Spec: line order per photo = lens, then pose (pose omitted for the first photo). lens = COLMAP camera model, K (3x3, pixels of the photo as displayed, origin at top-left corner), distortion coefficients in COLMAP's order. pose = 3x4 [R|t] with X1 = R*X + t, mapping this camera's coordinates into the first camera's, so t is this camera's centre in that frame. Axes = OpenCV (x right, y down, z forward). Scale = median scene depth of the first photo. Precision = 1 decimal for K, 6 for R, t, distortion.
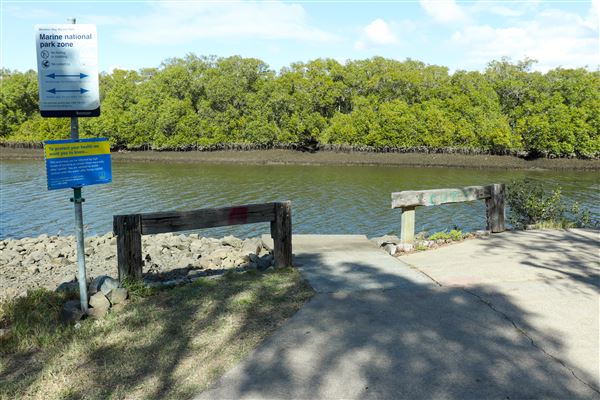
lens RADIAL K [[499.1, 0, 297.7], [0, 499.1, 198.0], [0, 0, 1]] dist [-0.176033, 0.146910]
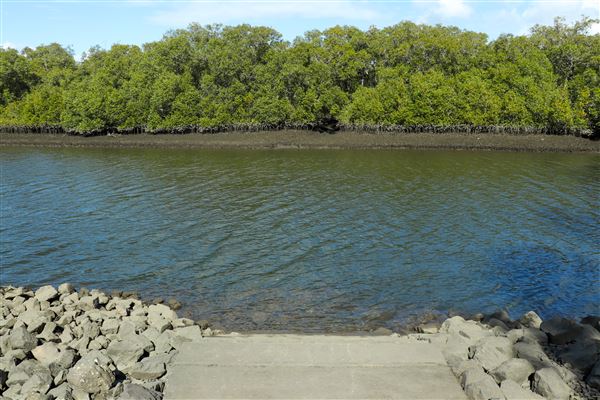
lens RADIAL K [[499.1, 0, 297.7], [0, 499.1, 198.0], [0, 0, 1]] dist [-0.176033, 0.146910]
pose [[0.998989, -0.006678, -0.044450, 0.008976], [0.008441, 0.999180, 0.039600, -0.014777], [0.044149, -0.039935, 0.998226, 0.144469]]
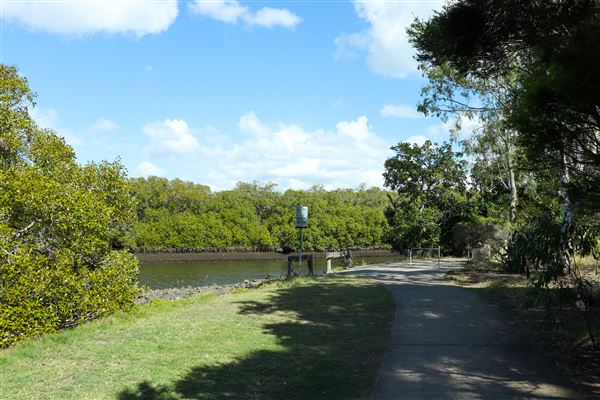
lens RADIAL K [[499.1, 0, 297.7], [0, 499.1, 198.0], [0, 0, 1]] dist [-0.176033, 0.146910]
pose [[0.839248, 0.030793, 0.542877, -0.260216], [0.086033, 0.978299, -0.188491, 0.034947], [-0.536900, 0.204896, 0.818386, -0.236402]]
